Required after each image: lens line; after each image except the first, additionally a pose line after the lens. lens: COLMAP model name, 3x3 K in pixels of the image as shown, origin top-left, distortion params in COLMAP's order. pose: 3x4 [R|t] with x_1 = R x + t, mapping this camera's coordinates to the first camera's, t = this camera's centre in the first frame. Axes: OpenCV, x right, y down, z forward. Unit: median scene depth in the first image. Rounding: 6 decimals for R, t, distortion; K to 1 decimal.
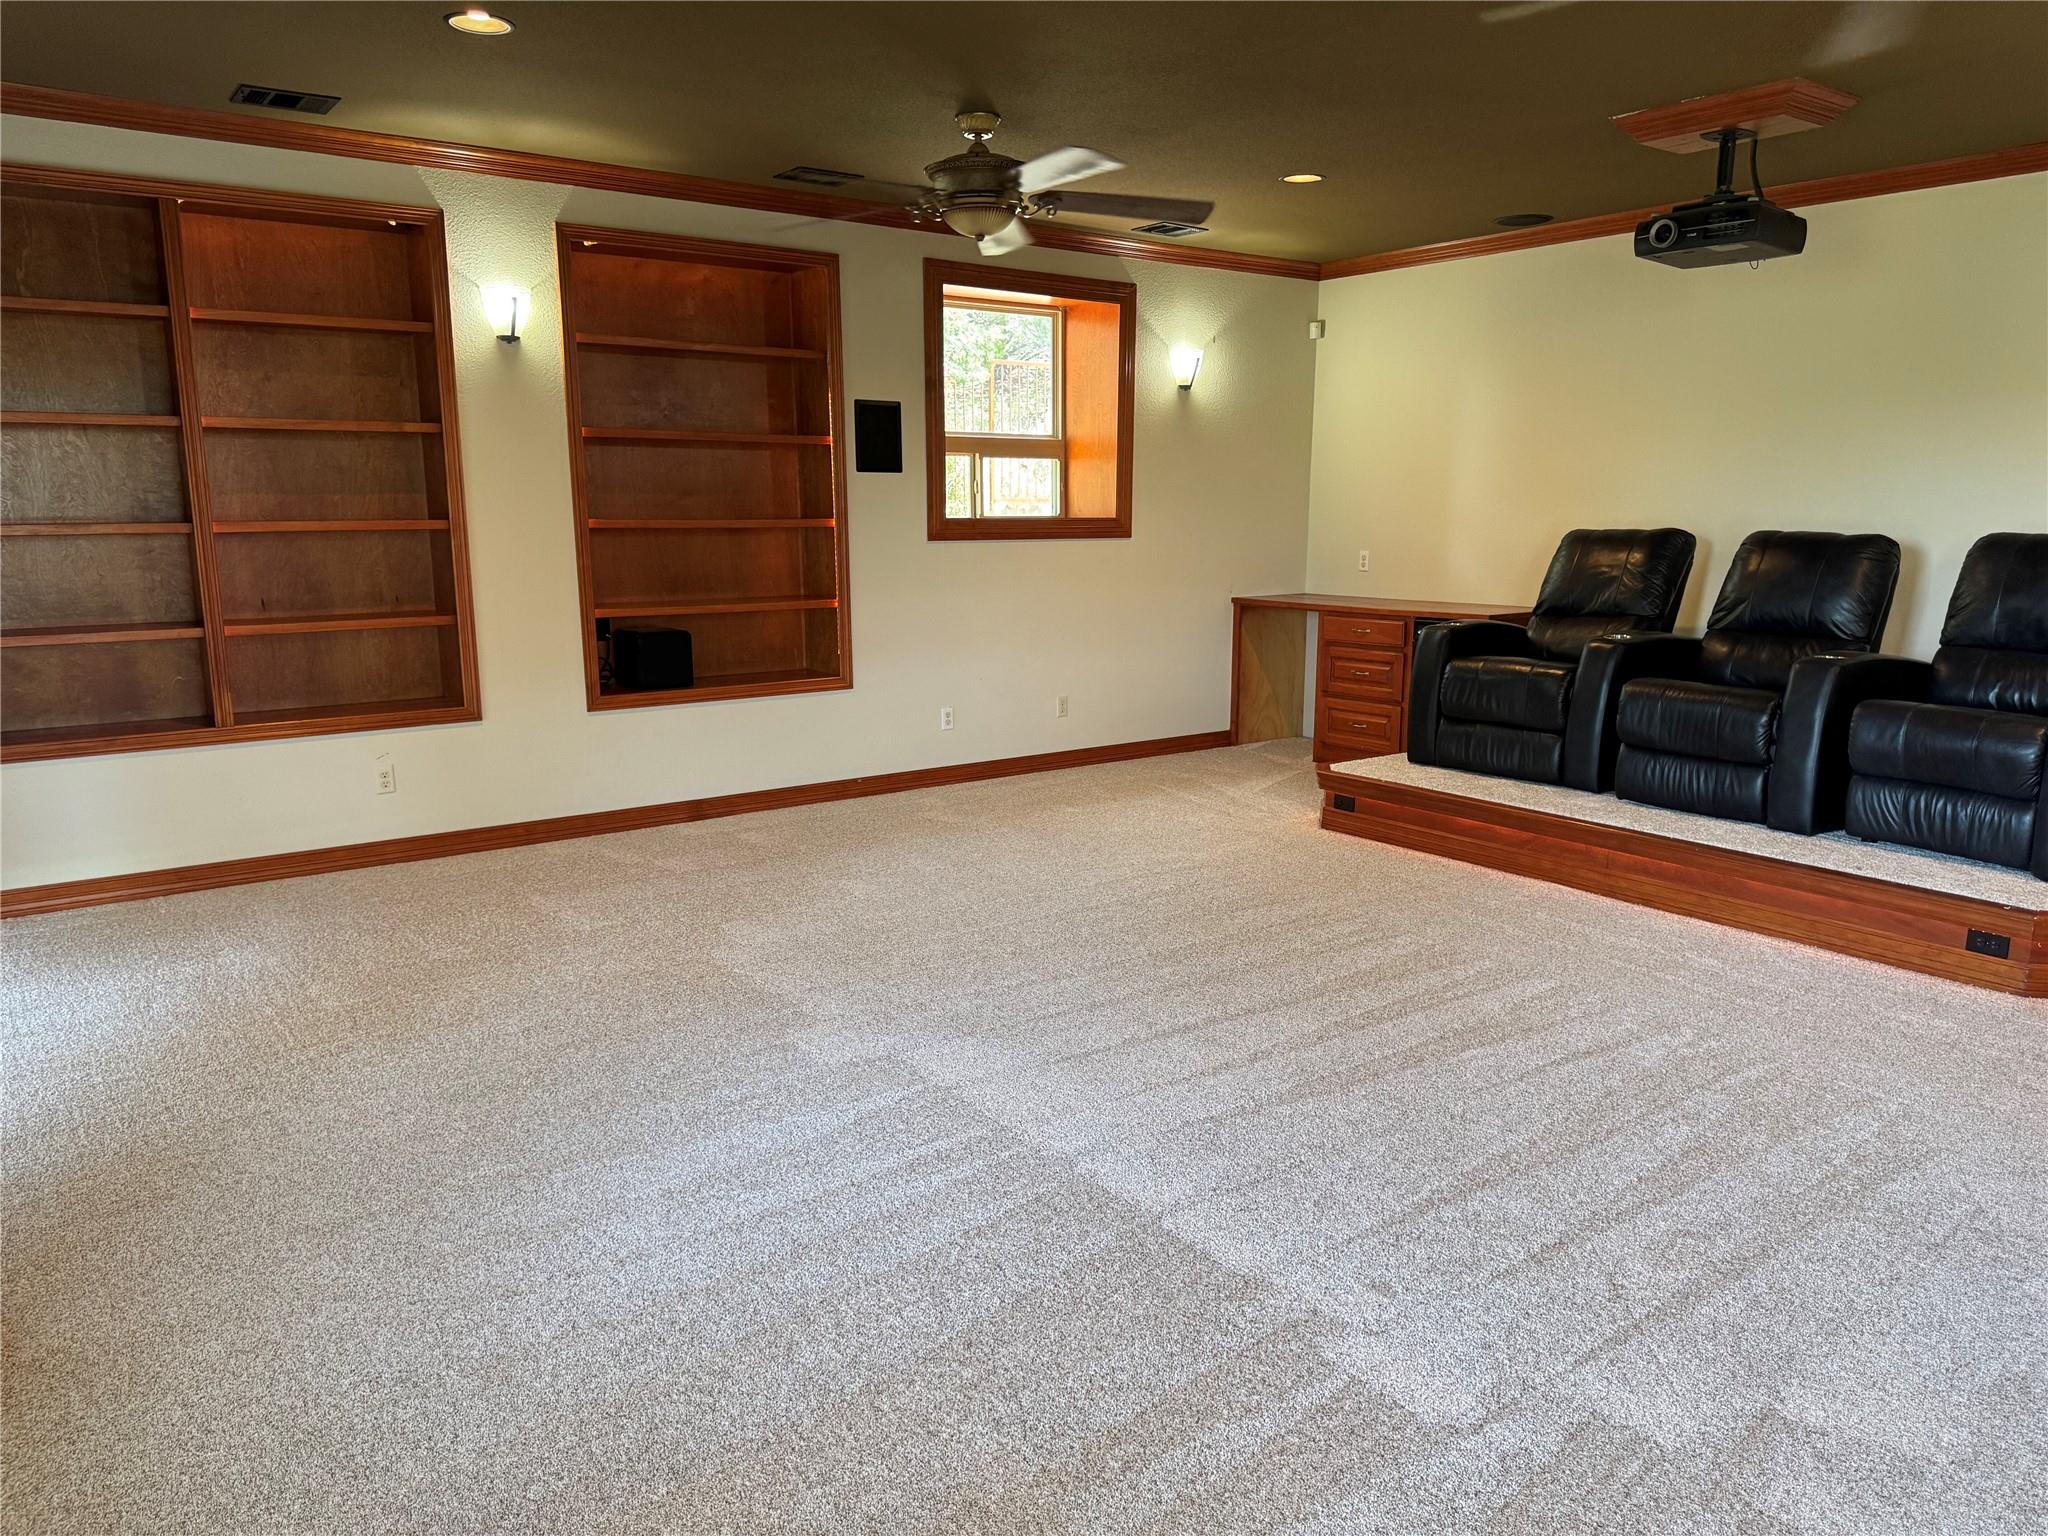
lens RADIAL K [[1431.4, 0, 1027.8], [0, 1431.4, 774.5], [0, 0, 1]] dist [0.071786, -0.096229]
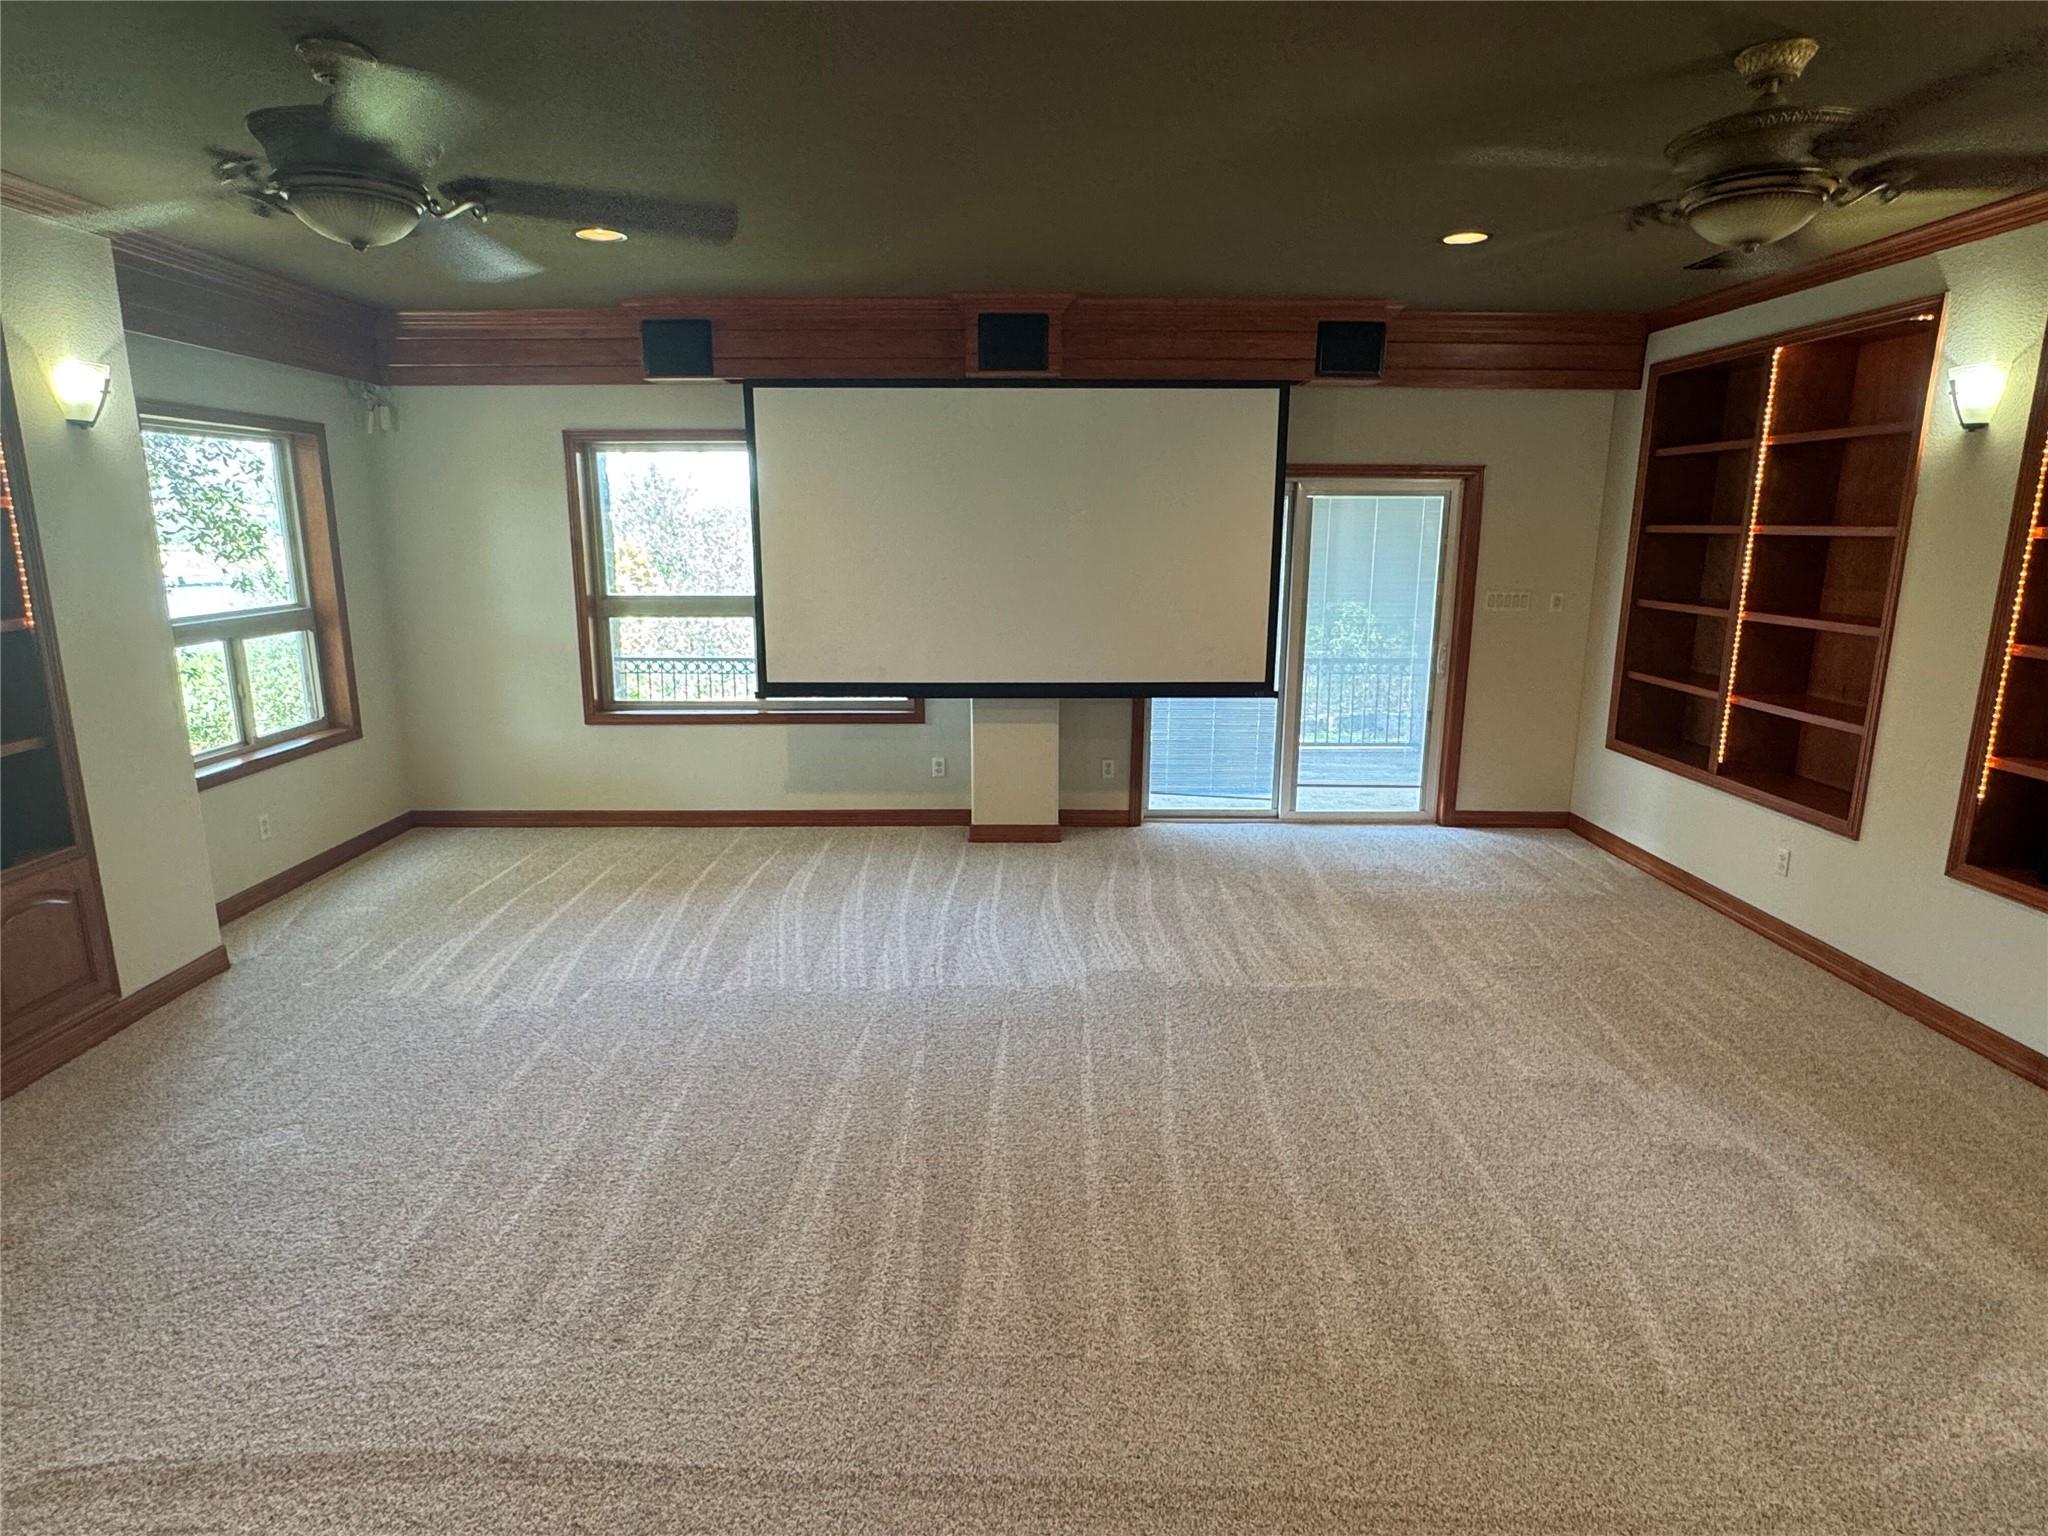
lens RADIAL K [[1132.2, 0, 1021.2], [0, 1132.2, 772.2], [0, 0, 1]] dist [-0.003810, 0.000965]
pose [[-0.596306, 0.168285, -0.784920, 0.497664], [-0.159278, 0.933538, 0.321151, -0.219616], [0.786797, 0.316525, -0.529870, 0.911103]]
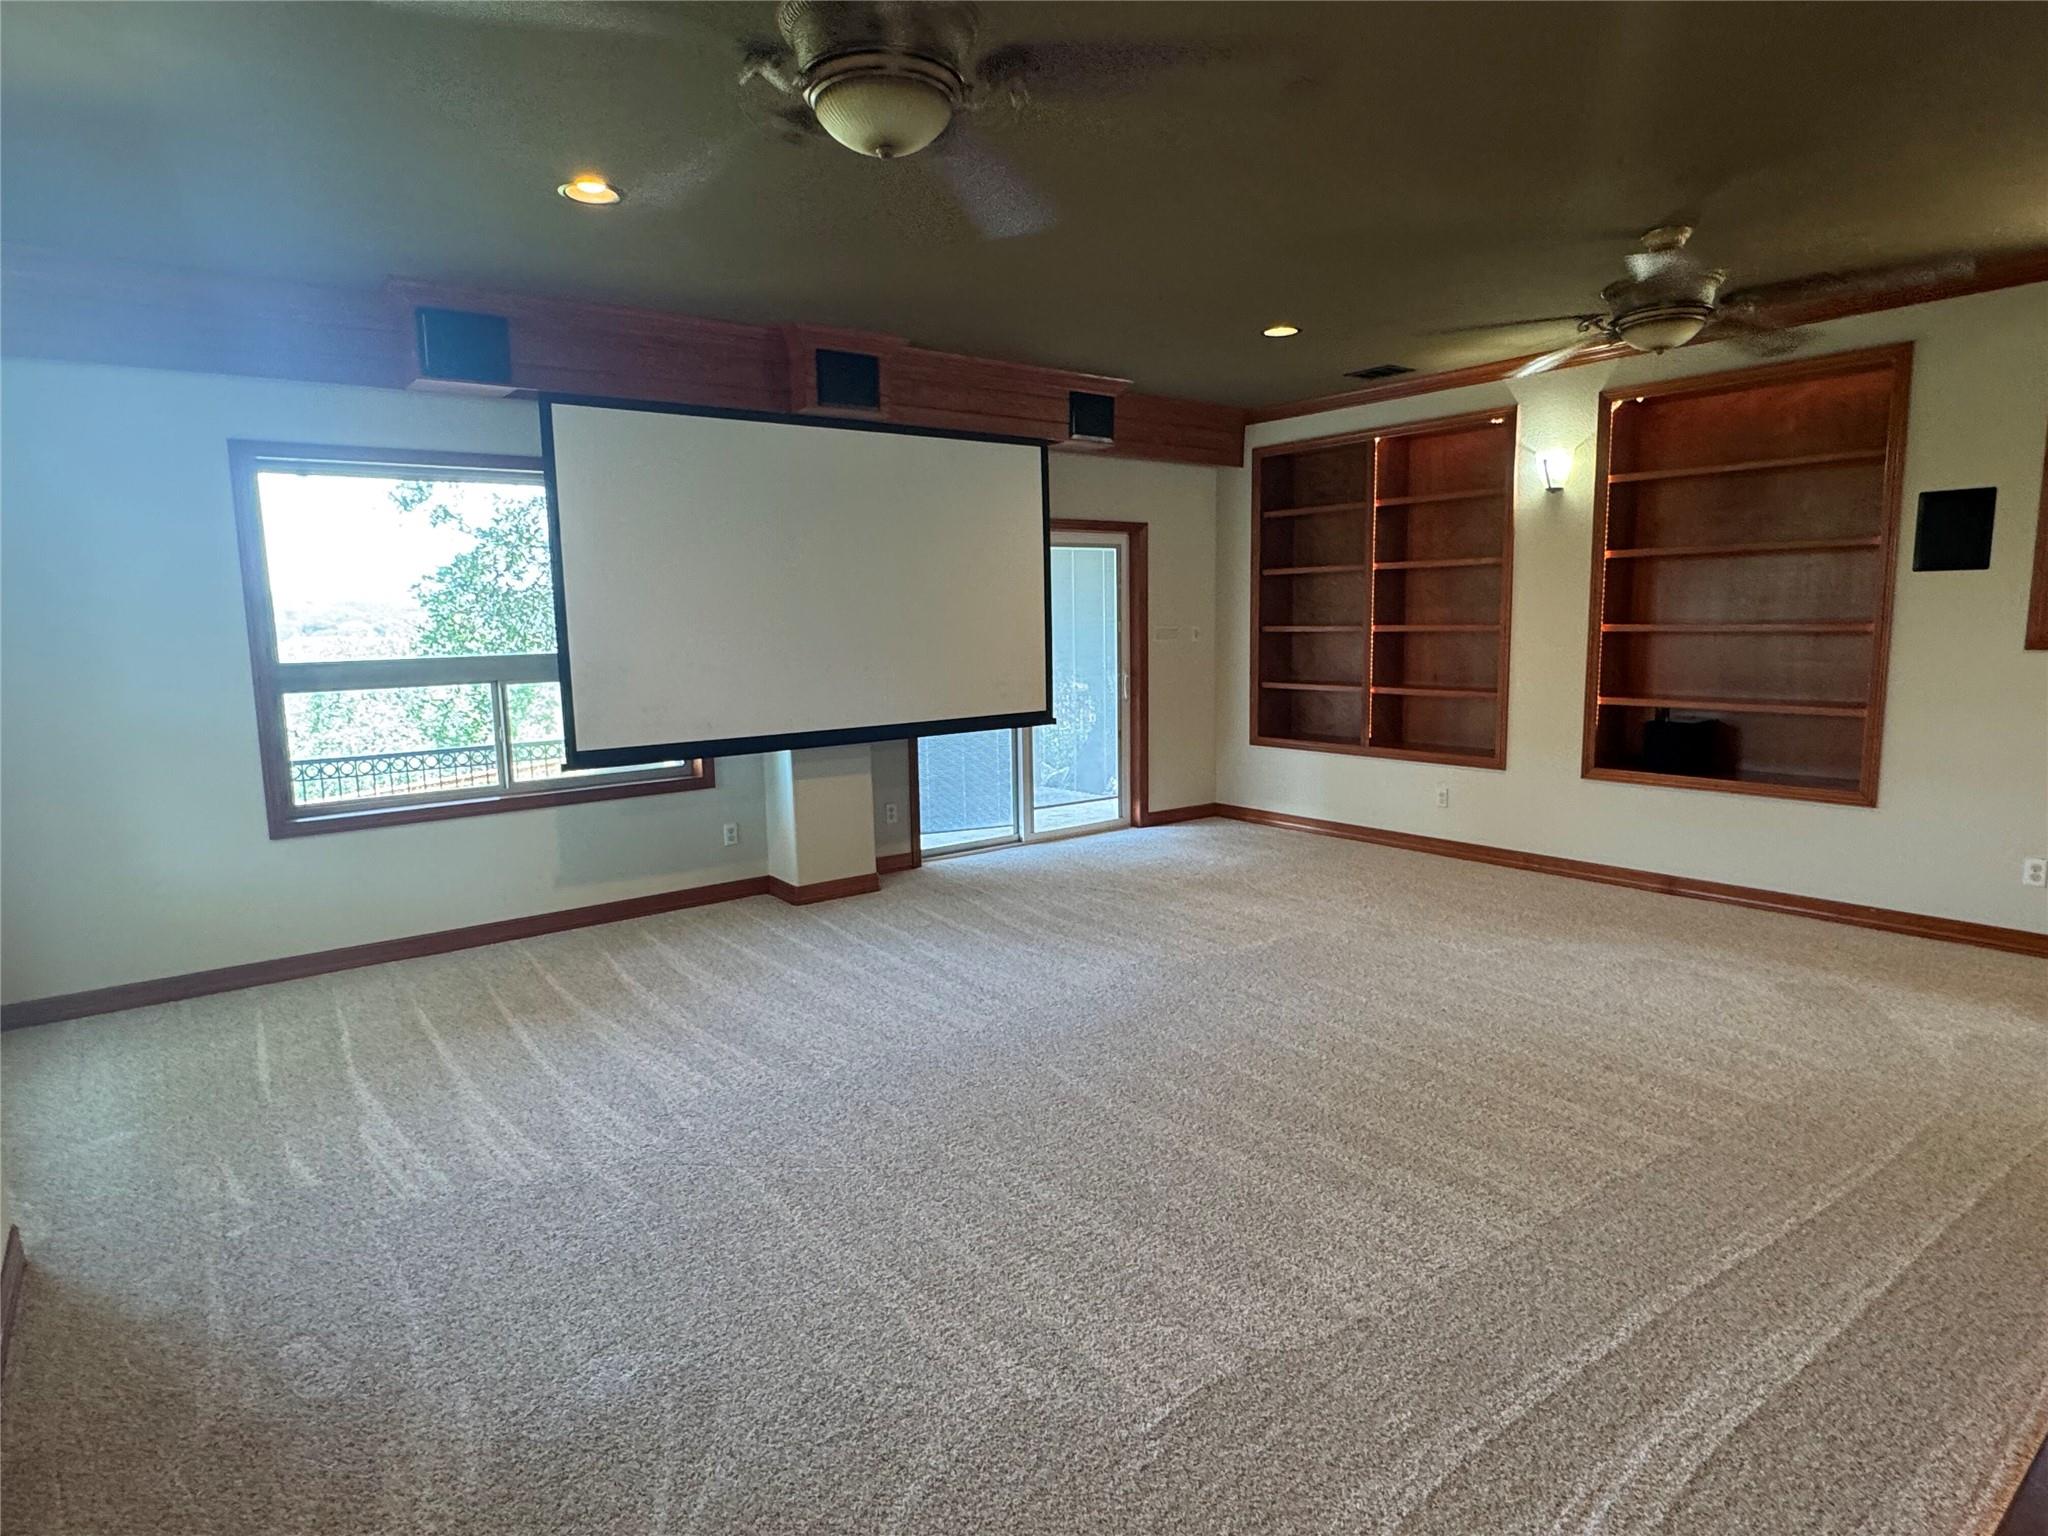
lens RADIAL K [[1132.2, 0, 1016.1], [0, 1132.2, 767.7], [0, 0, 1]] dist [-0.003810, 0.000965]
pose [[0.003549, 0.131343, -0.991331, 0.656723], [-0.172725, 0.976517, 0.128762, -0.093645], [0.984964, 0.170771, 0.026152, 0.495682]]
